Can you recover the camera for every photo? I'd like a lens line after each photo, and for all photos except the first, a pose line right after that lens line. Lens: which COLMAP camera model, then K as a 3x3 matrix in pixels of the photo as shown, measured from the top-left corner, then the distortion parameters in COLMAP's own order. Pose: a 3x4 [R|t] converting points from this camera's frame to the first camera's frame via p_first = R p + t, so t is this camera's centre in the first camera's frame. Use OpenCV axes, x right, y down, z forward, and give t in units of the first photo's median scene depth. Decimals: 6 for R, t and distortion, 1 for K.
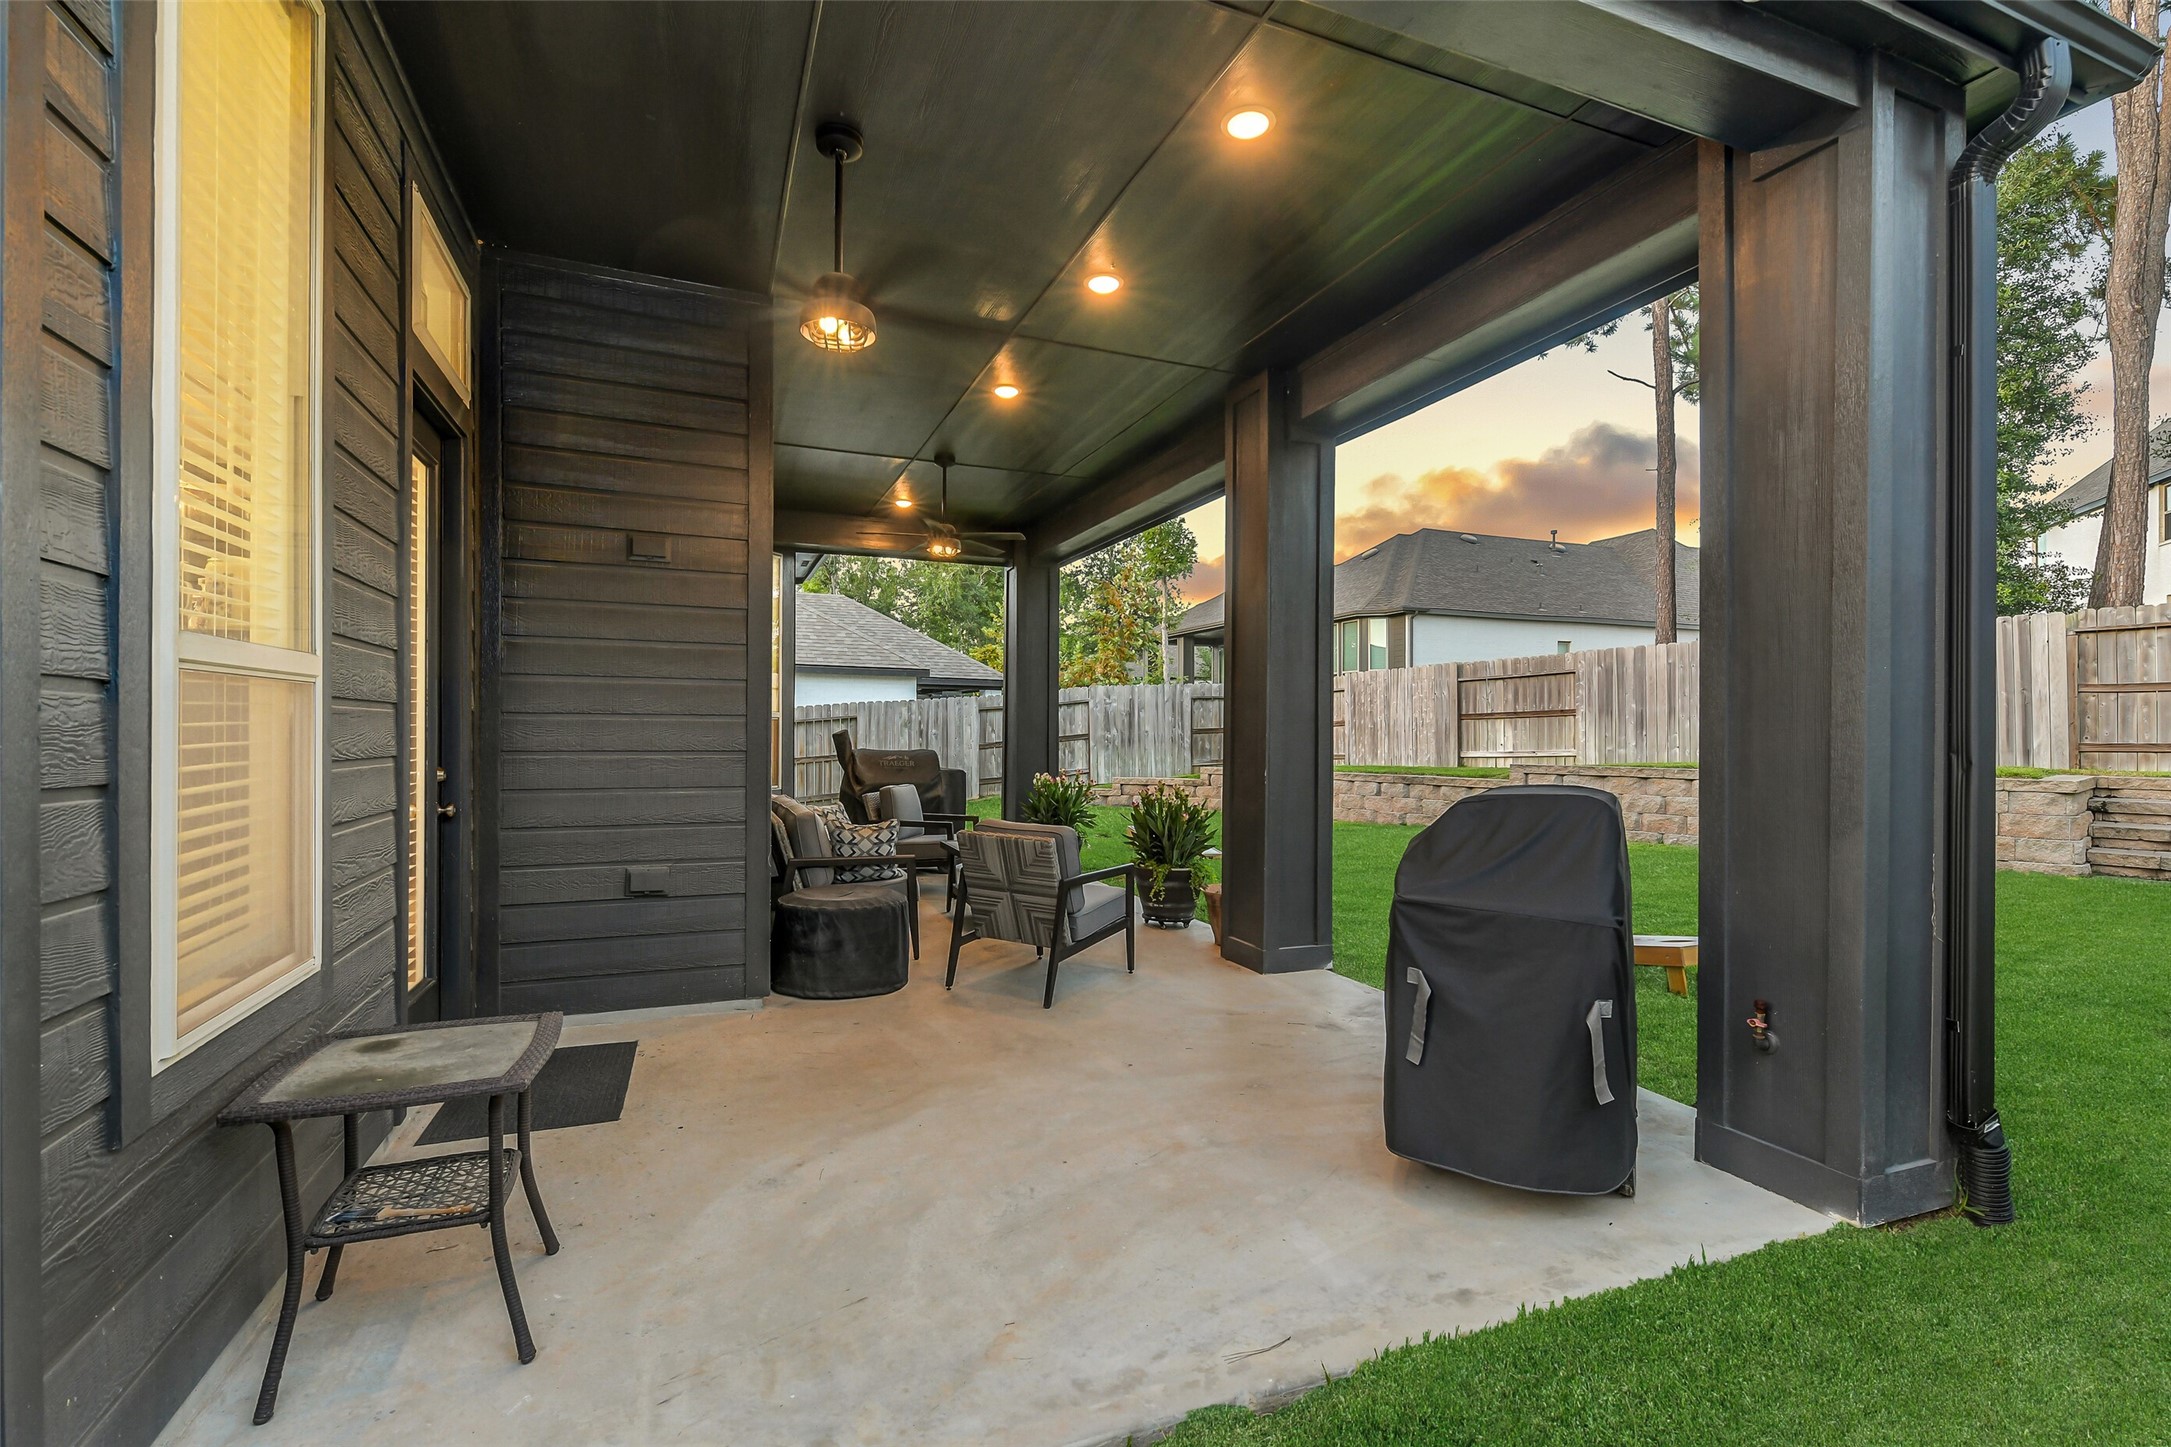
lens RADIAL K [[964.2, 0, 1085.5], [0, 964.2, 723.5], [0, 0, 1]] dist [0.001401, -0.000547]
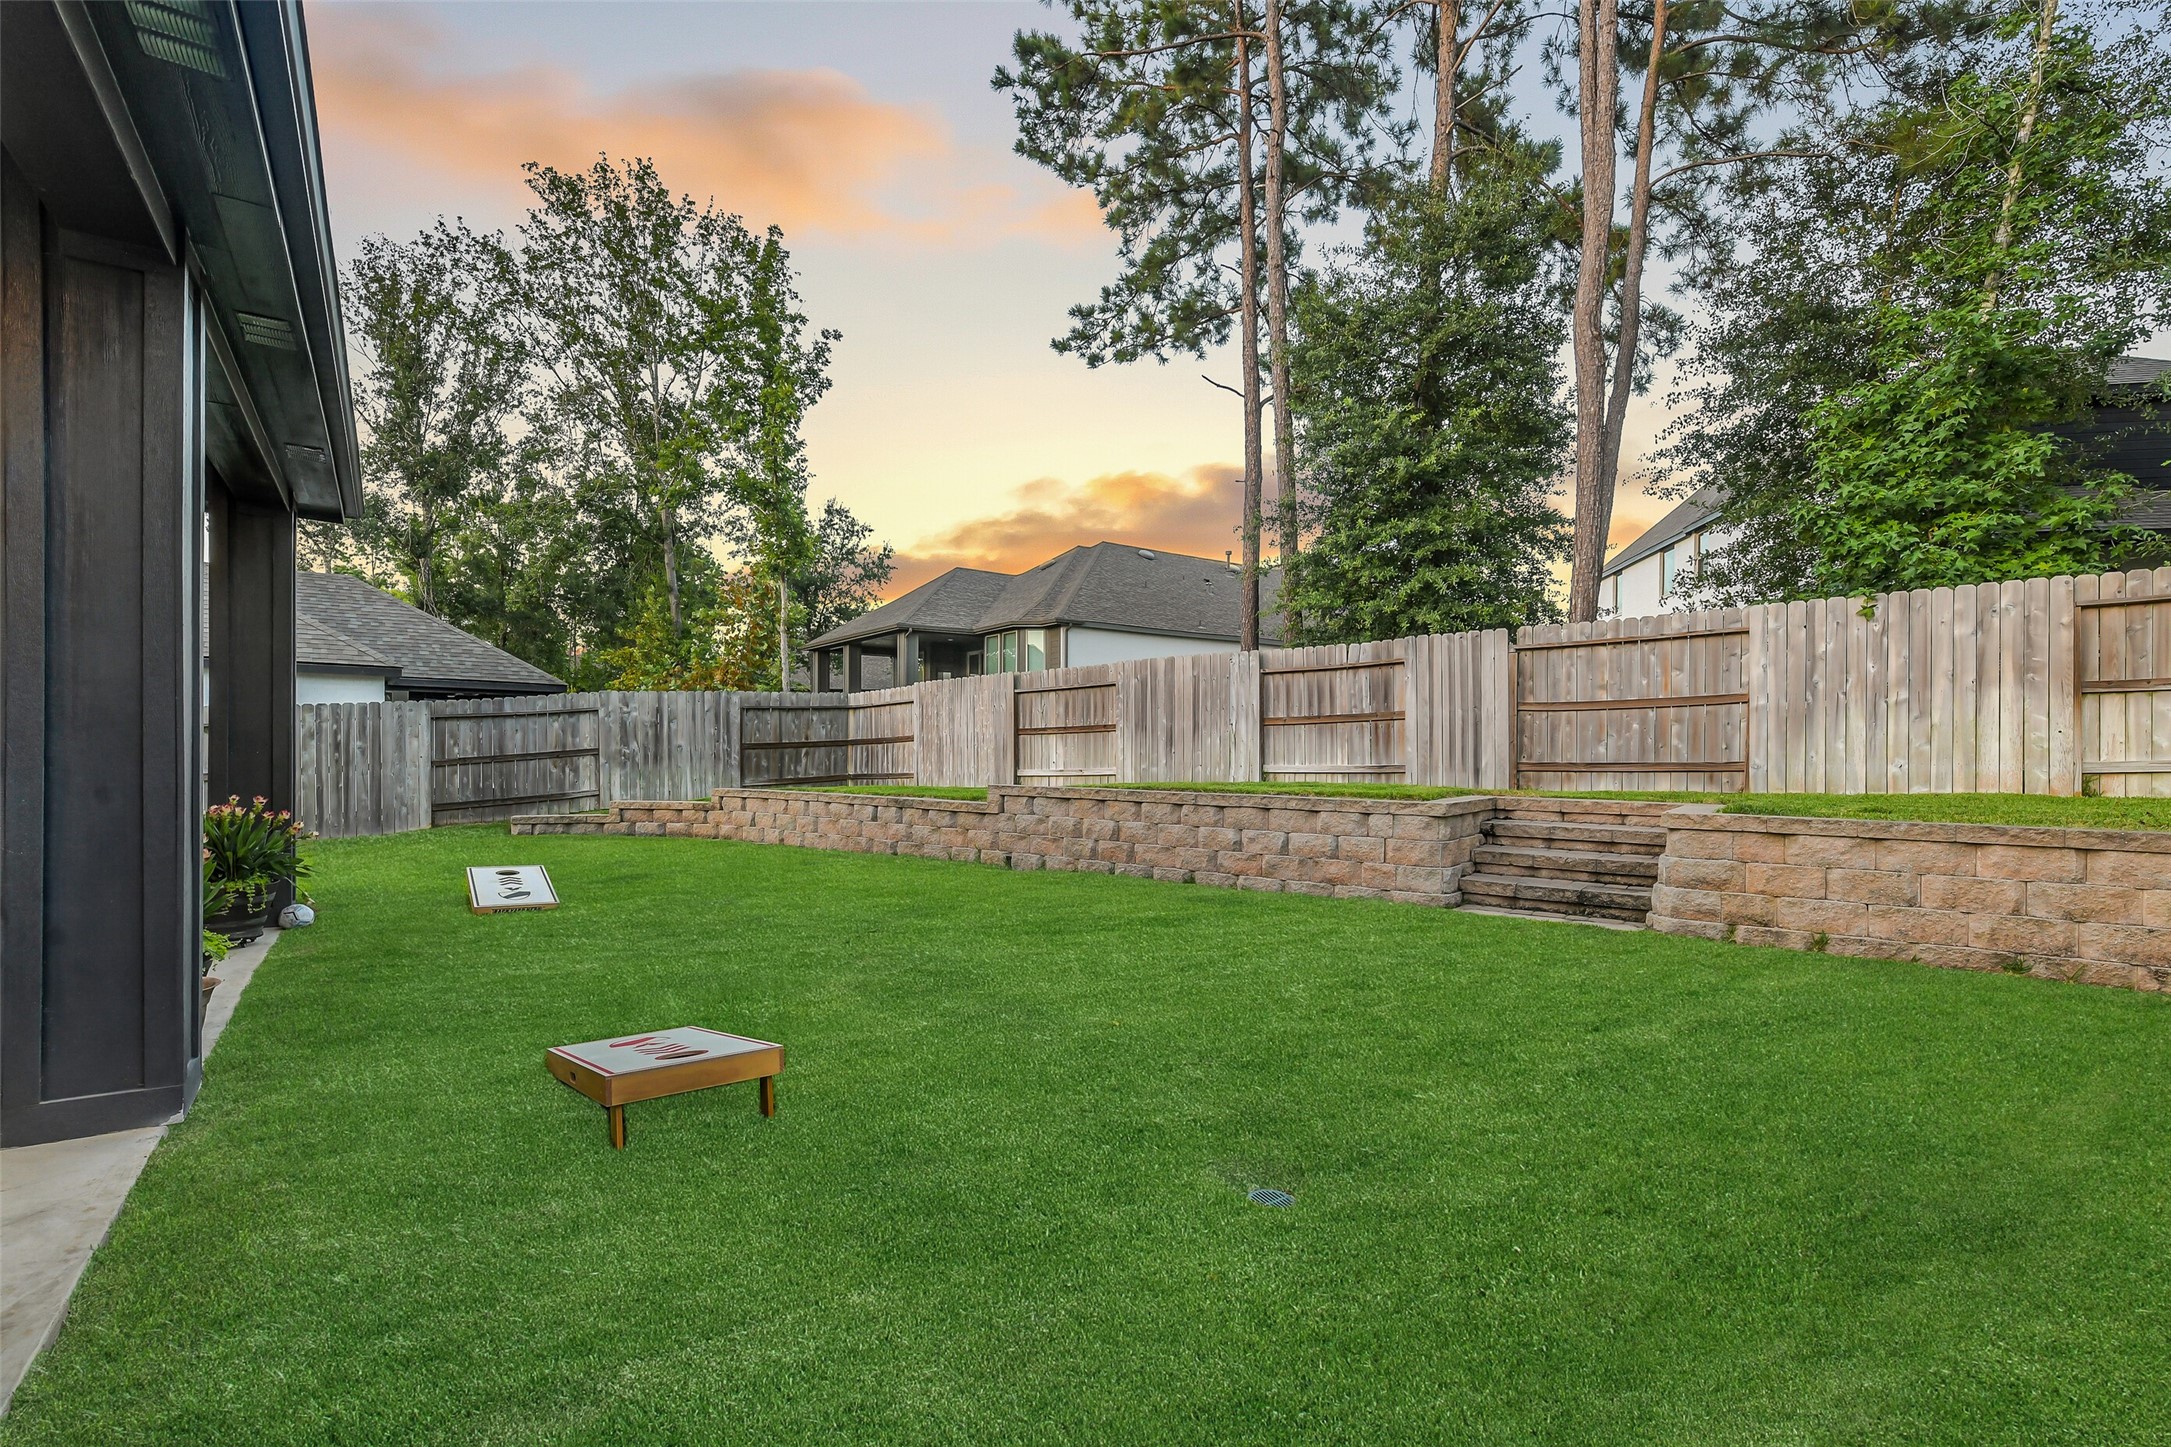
lens RADIAL K [[967.2, 0, 1091.9], [0, 967.2, 754.3], [0, 0, 1]] dist [0.003383, 0.000125]
pose [[0.972005, 0.003282, 0.234938, 0.245583], [-0.006900, 0.999870, 0.014582, 0.000587], [-0.234859, -0.015795, 0.971901, 0.091548]]
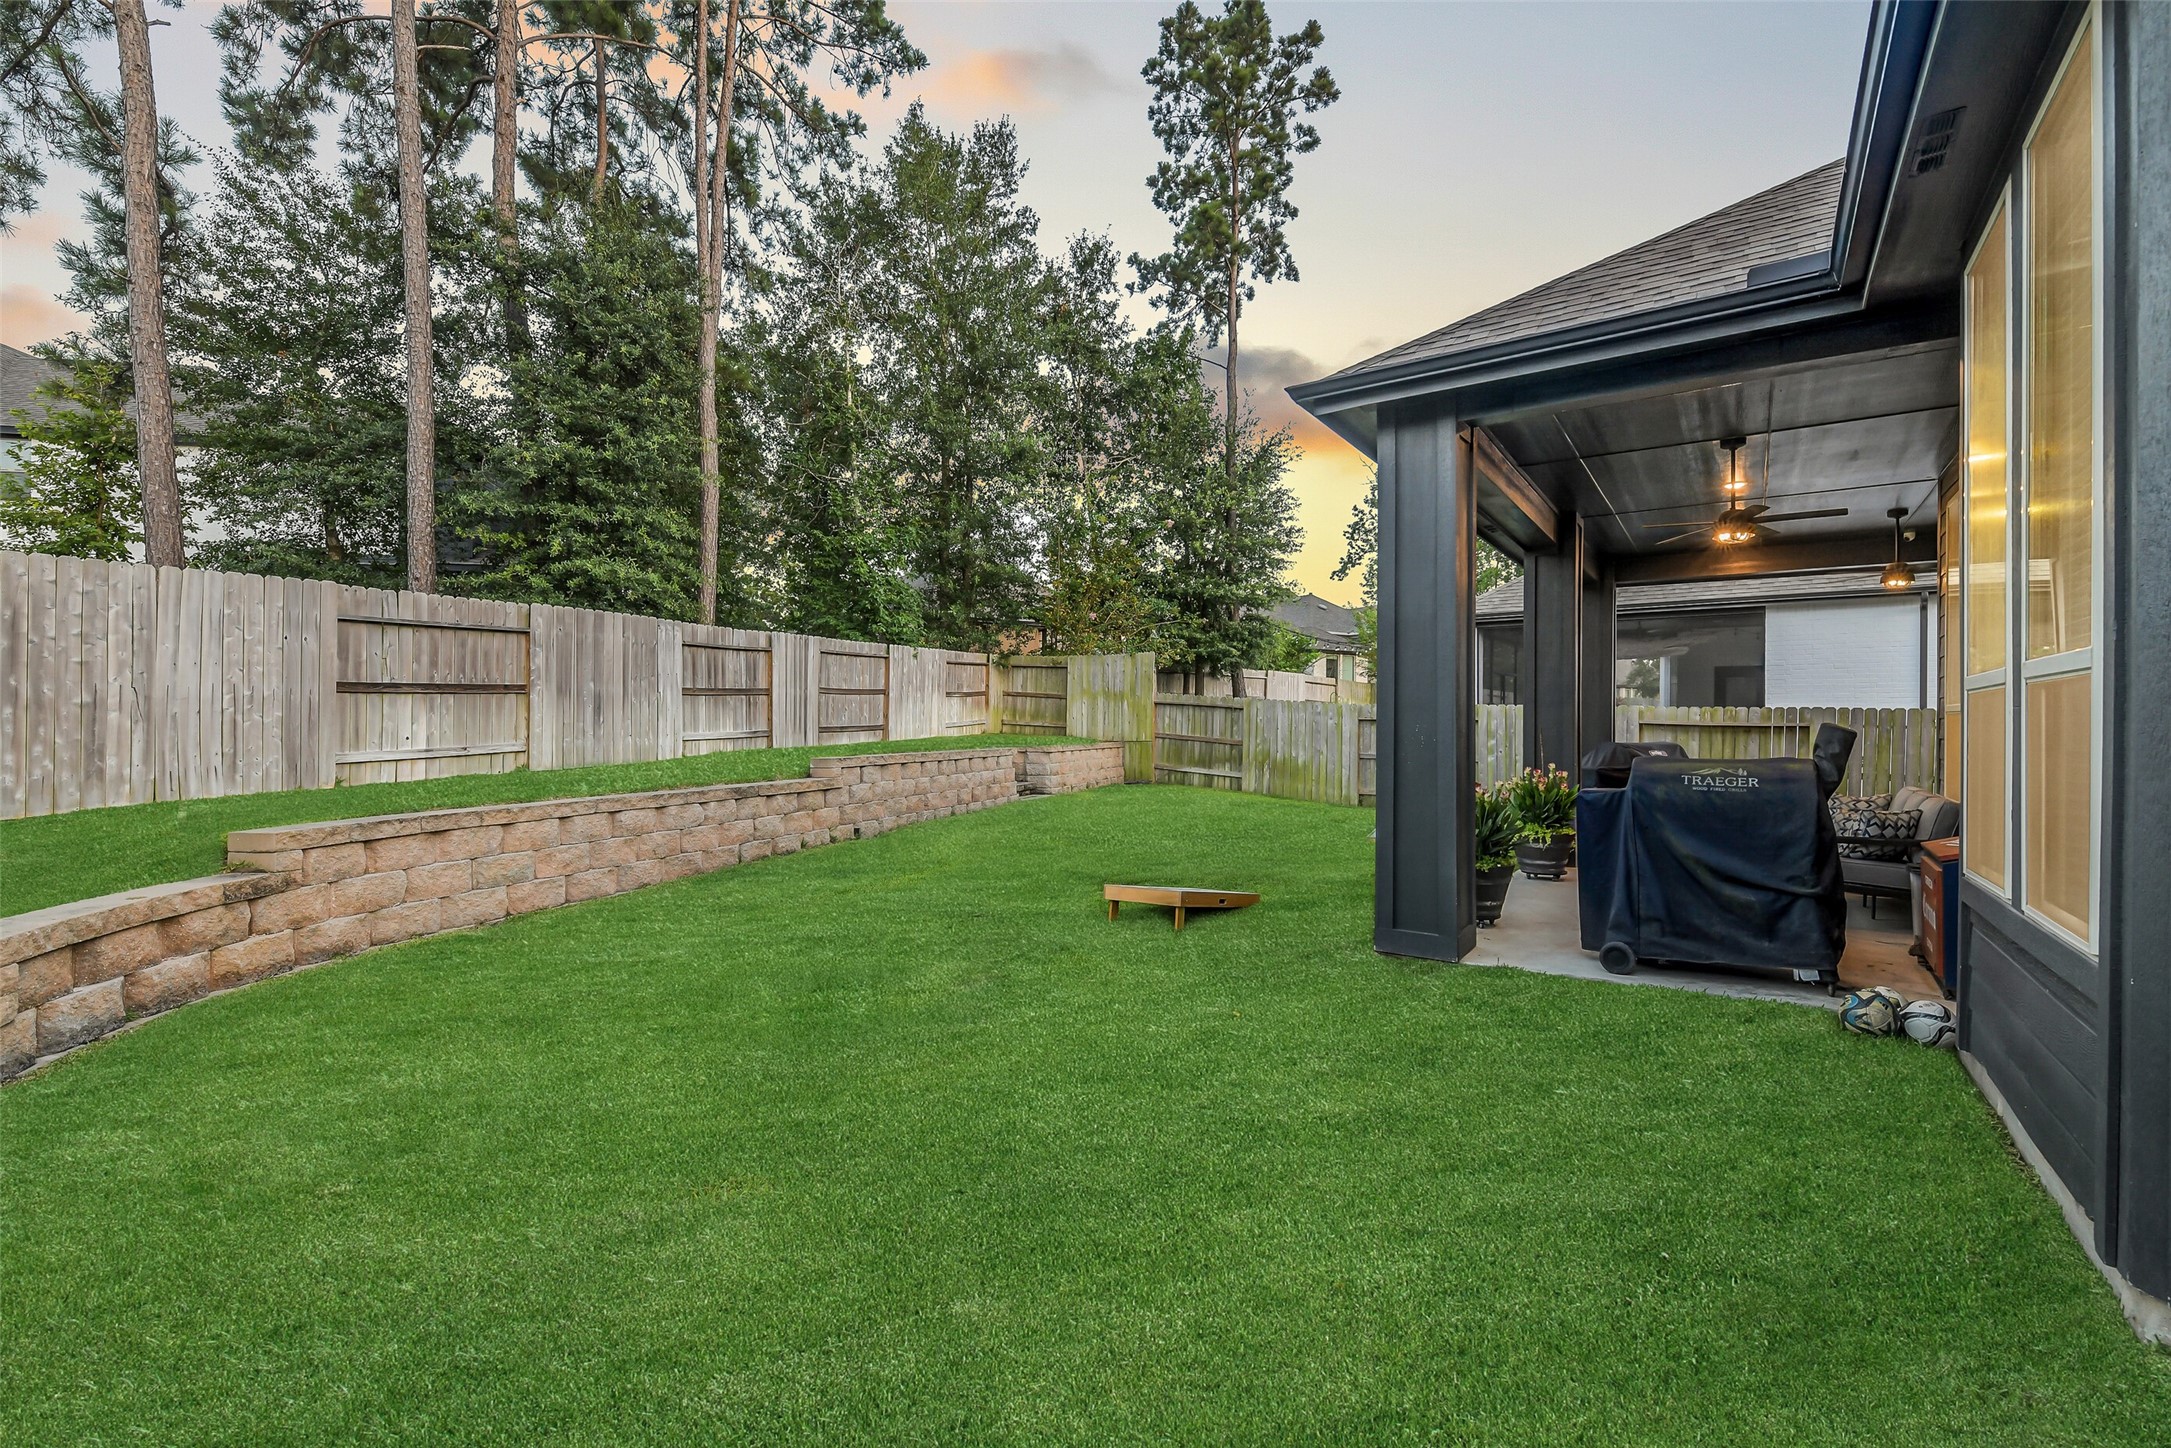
lens RADIAL K [[946.2, 0, 1090.3], [0, 946.2, 723.6], [0, 0, 1]] dist [0.000677, -0.000183]
pose [[-0.544534, -0.007870, 0.838702, -0.274526], [-0.015690, 0.999877, -0.000804, 0.006850], [-0.838592, -0.013597, -0.544591, 0.948492]]
